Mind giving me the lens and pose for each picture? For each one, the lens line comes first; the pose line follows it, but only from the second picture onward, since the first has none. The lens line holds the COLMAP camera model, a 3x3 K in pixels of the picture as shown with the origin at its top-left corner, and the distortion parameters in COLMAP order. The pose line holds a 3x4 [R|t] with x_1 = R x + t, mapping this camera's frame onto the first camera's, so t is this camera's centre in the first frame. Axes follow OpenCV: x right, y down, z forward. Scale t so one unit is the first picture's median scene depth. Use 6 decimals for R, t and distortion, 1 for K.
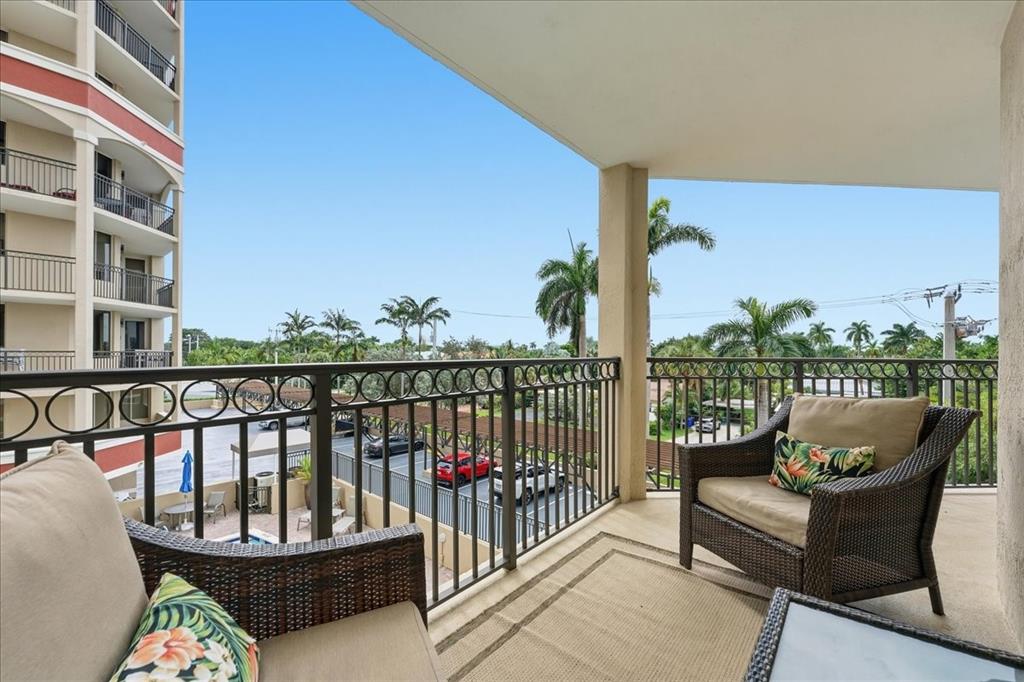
lens RADIAL K [[415.3, 0, 508.9], [0, 415.3, 348.3], [0, 0, 1]] dist [-0.006442, 0.000251]
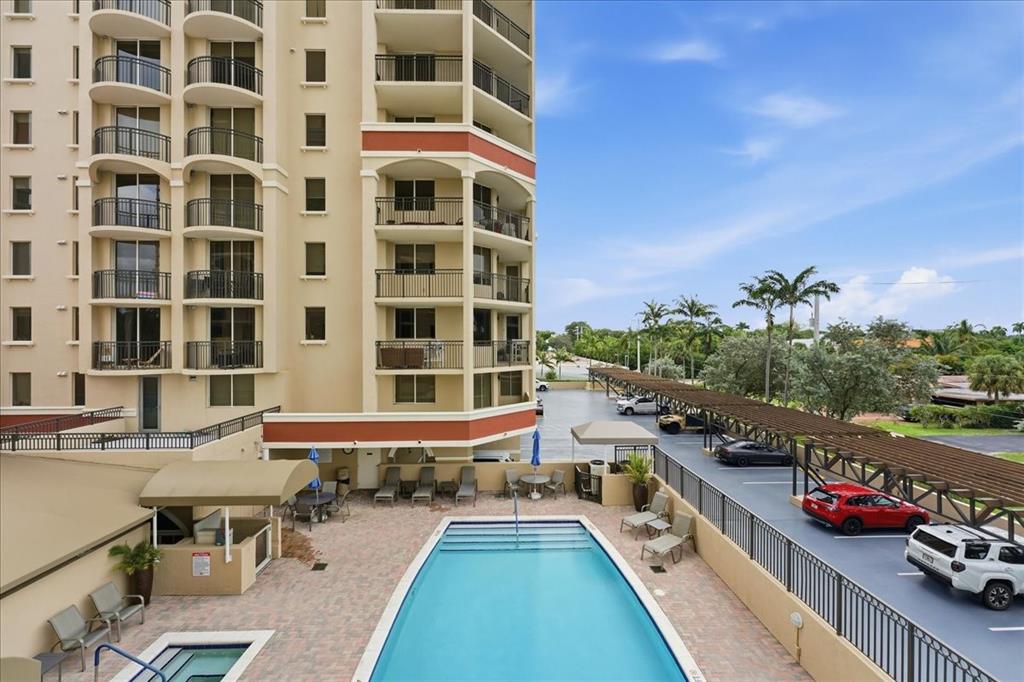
lens RADIAL K [[415.3, 0, 513.5], [0, 415.3, 339.9], [0, 0, 1]] dist [-0.006442, 0.000251]
pose [[0.675110, -0.007006, -0.737684, 0.011897], [0.012920, 0.999914, 0.002327, 0.001367], [0.737604, -0.011101, 0.675142, 0.127687]]
